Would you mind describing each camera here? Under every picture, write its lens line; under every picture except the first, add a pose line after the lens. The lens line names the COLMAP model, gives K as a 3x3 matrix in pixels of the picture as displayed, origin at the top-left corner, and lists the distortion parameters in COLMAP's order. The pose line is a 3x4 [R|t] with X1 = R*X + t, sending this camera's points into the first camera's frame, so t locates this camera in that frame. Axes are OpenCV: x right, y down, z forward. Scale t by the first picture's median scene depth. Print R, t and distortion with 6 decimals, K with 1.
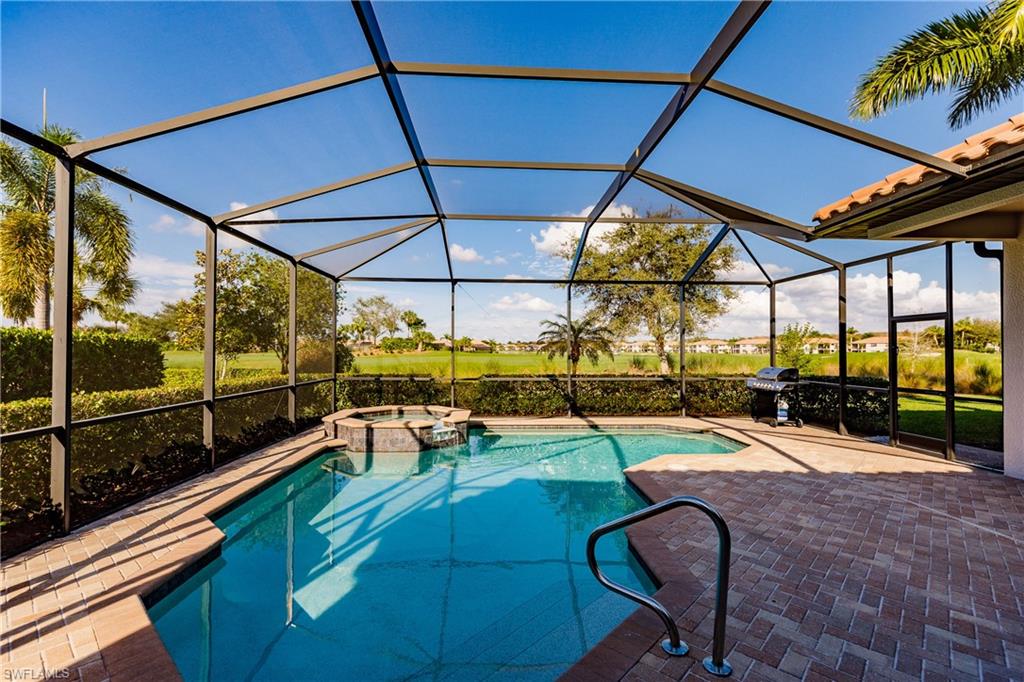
lens RADIAL K [[470.1, 0, 521.3], [0, 470.1, 343.2], [0, 0, 1]] dist [0.003646, 0.000350]
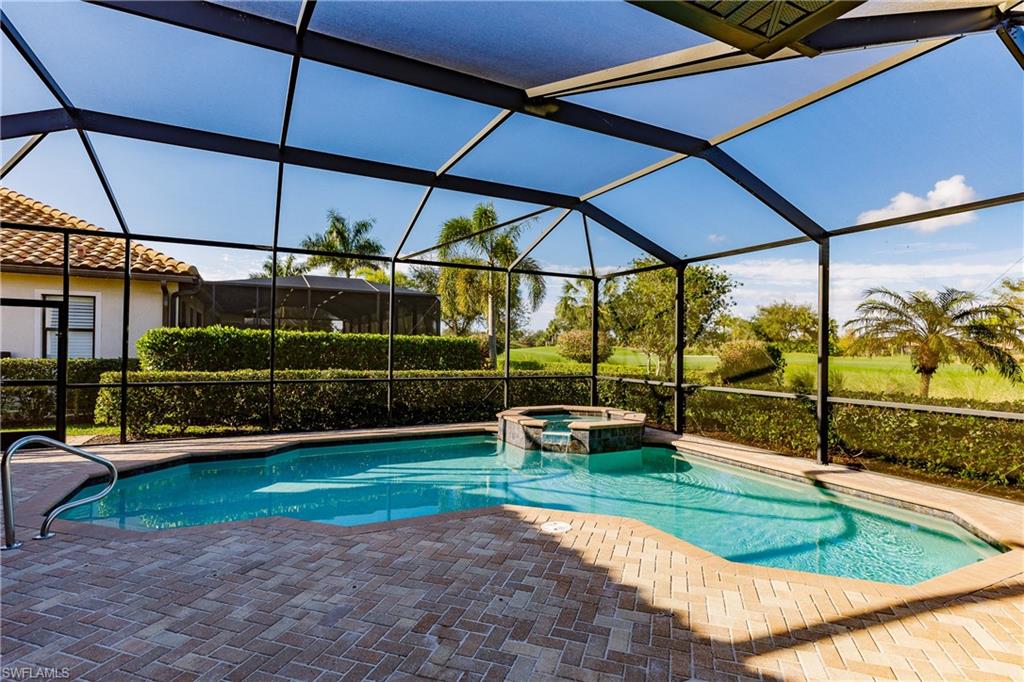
lens RADIAL K [[519.1, 0, 512.0], [0, 519.1, 341.0], [0, 0, 1]] dist [-0.000837, 0.000463]
pose [[0.404929, -0.011205, -0.914279, 0.754451], [0.002562, 0.999935, -0.011120, 0.014880], [0.914345, 0.002160, 0.404931, 0.521519]]
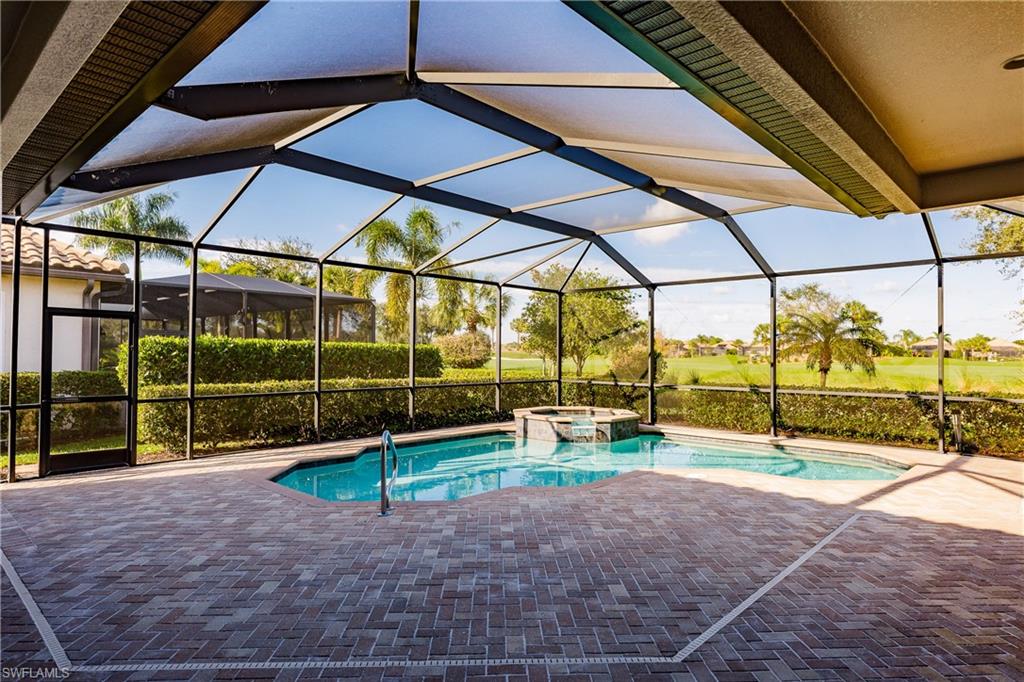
lens RADIAL K [[596.0, 0, 513.6], [0, 596.0, 343.5], [0, 0, 1]] dist [0.001740, 0.000444]
pose [[0.695078, -0.012560, -0.718825, 0.758106], [0.008290, 0.999921, -0.009456, -0.000969], [0.718887, 0.000614, 0.695127, -0.102054]]
